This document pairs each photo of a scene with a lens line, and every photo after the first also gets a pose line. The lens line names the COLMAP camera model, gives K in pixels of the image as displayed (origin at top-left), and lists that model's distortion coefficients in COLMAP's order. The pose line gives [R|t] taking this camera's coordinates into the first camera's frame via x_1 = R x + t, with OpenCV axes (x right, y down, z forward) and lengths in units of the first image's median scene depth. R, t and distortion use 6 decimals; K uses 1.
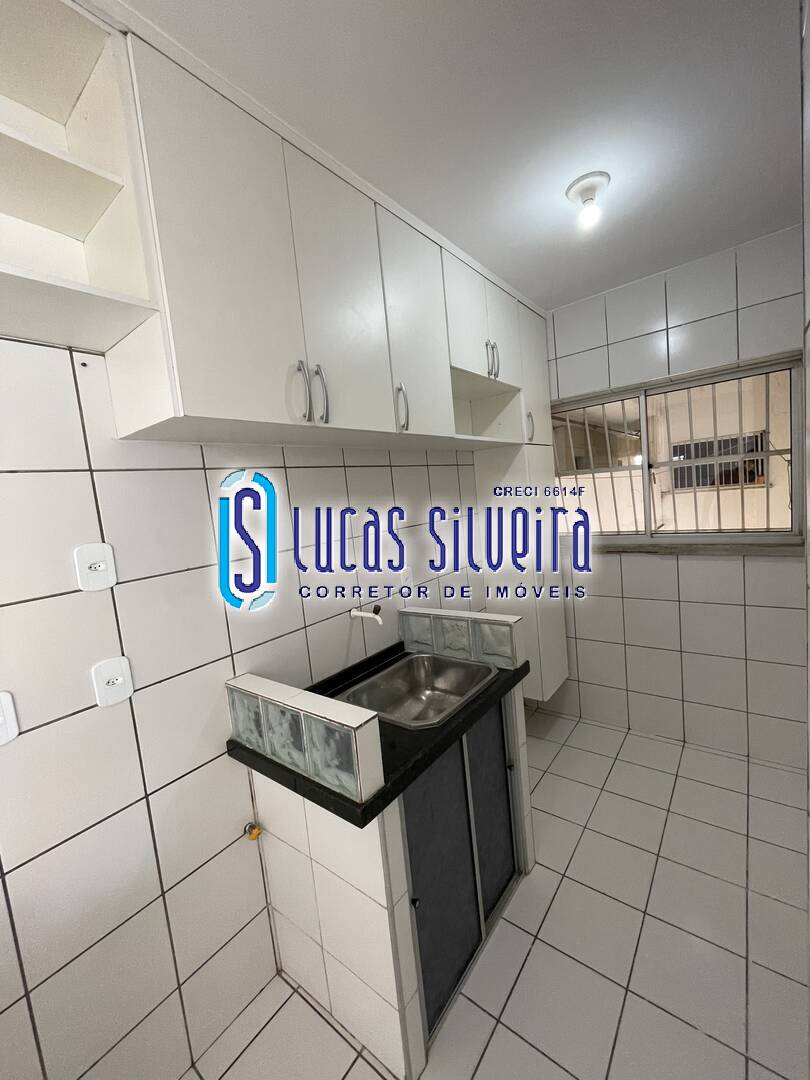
lens RADIAL K [[444.0, 0, 404.4], [0, 444.0, 544.5], [0, 0, 1]] dist [0.000741, 0.000074]
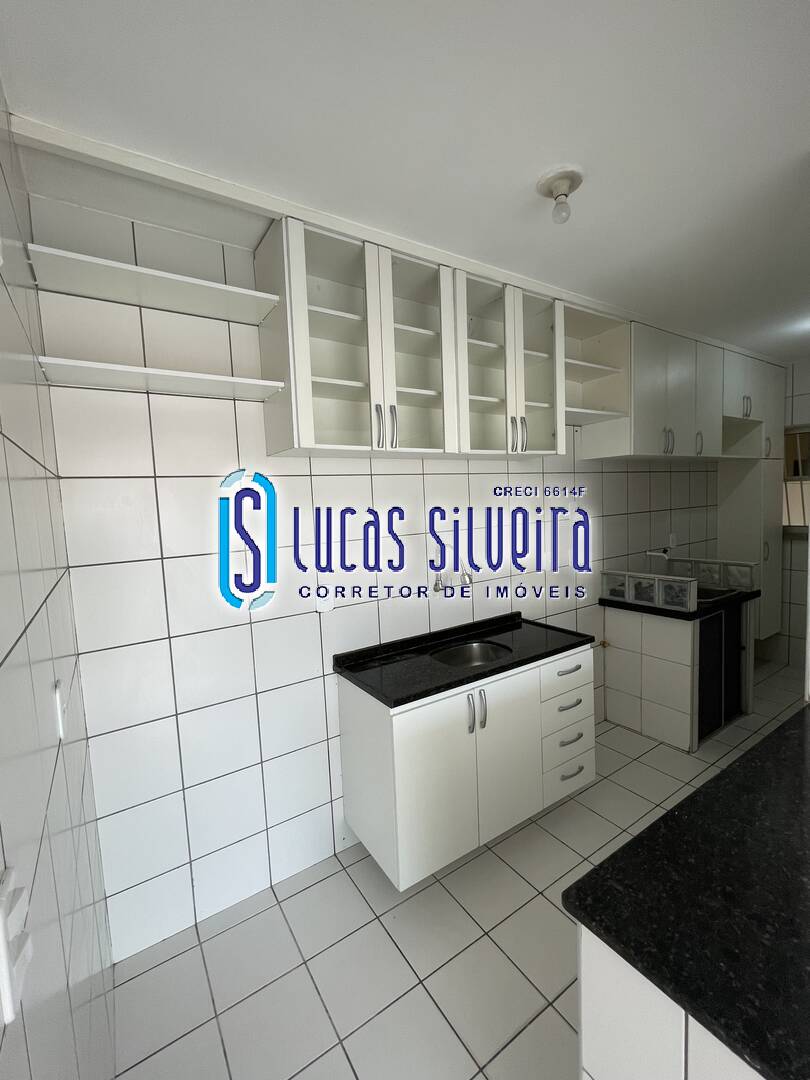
lens RADIAL K [[468.7, 0, 405.0], [0, 468.7, 540.0], [0, 0, 1]] dist [0.000145, 0.000078]
pose [[0.948573, 0.084921, -0.304955, -0.437784], [-0.083898, 0.996338, 0.016482, 0.141515], [0.305237, 0.009951, 0.952224, -1.028017]]
